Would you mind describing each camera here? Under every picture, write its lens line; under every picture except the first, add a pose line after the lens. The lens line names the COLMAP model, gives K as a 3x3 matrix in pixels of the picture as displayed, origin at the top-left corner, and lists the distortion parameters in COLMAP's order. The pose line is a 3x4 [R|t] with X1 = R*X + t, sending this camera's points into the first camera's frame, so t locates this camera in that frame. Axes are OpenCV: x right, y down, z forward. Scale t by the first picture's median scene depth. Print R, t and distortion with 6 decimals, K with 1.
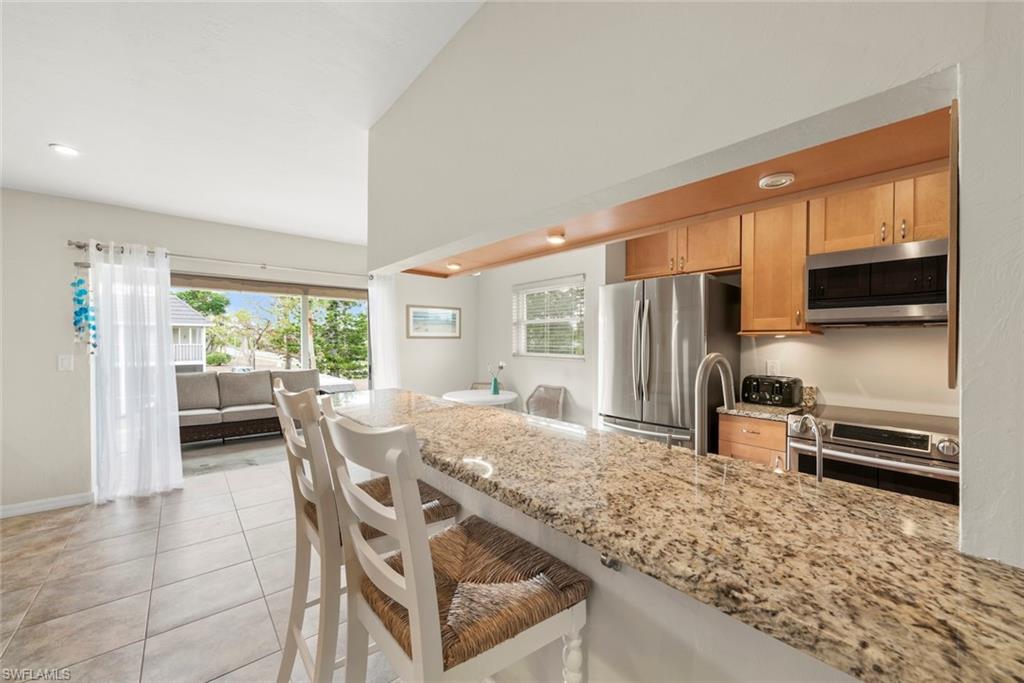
lens RADIAL K [[390.1, 0, 507.9], [0, 390.1, 347.1], [0, 0, 1]] dist [-0.009420, 0.000517]
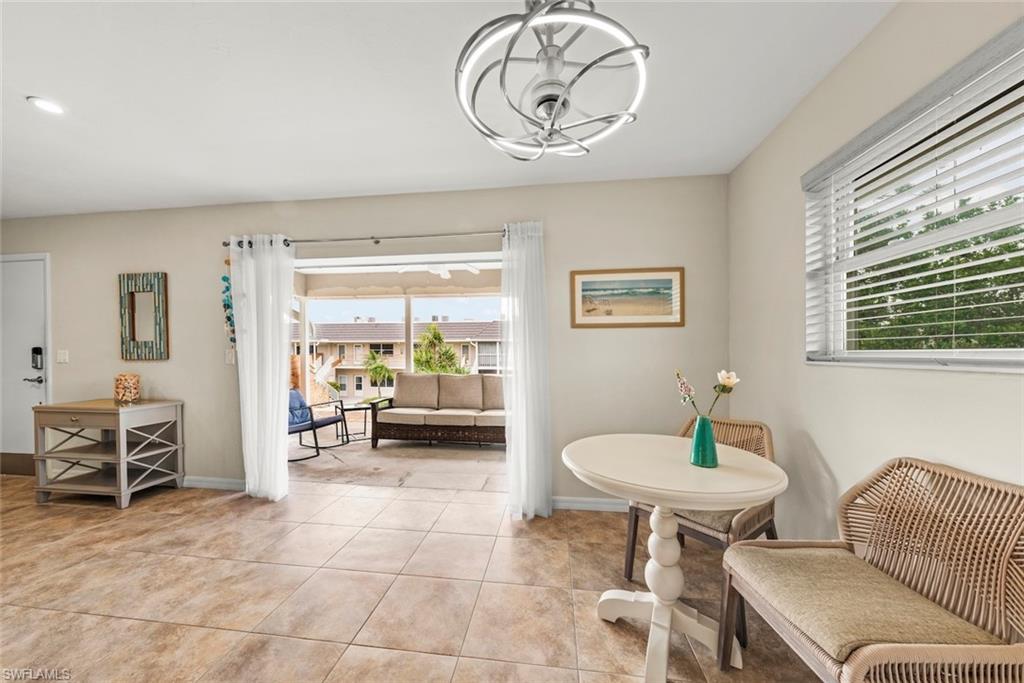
lens RADIAL K [[348.1, 0, 512.1], [0, 348.1, 353.4], [0, 0, 1]] dist [-0.000613, 0.000045]
pose [[0.681202, -0.004129, -0.732084, 0.107651], [-0.008724, 0.999867, -0.013757, 0.039207], [0.732043, 0.015758, 0.681076, 0.919729]]
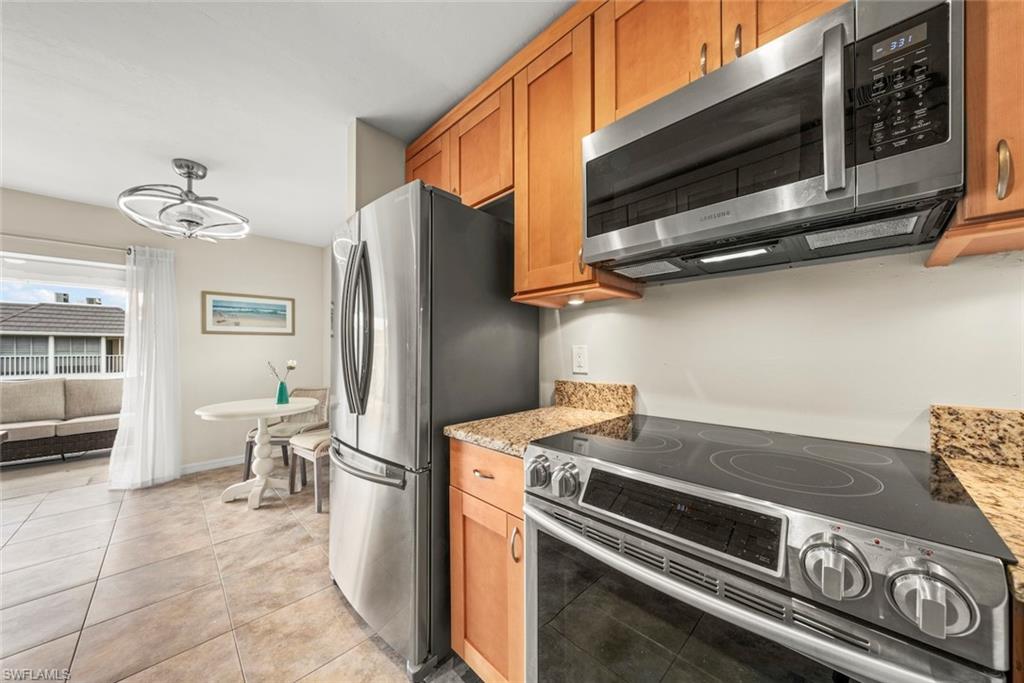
lens RADIAL K [[348.1, 0, 506.1], [0, 348.1, 349.7], [0, 0, 1]] dist [-0.000613, 0.000045]
pose [[0.997644, -0.005634, 0.068368, 0.487426], [0.007336, 0.999669, -0.024666, 0.051263], [-0.068207, 0.025109, 0.997355, 0.415974]]
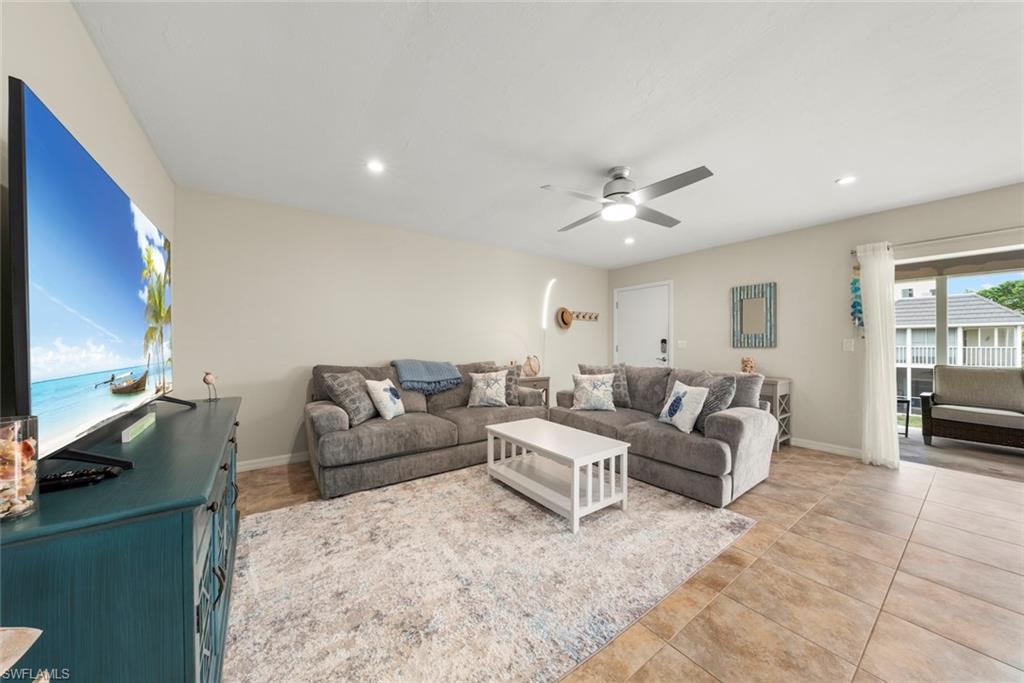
lens RADIAL K [[348.1, 0, 518.5], [0, 348.1, 347.4], [0, 0, 1]] dist [-0.000613, 0.000045]
pose [[-0.060887, 0.005557, -0.998129, 0.092142], [-0.019517, 0.999787, 0.006757, 0.063416], [0.997954, 0.019892, -0.060766, -0.044932]]
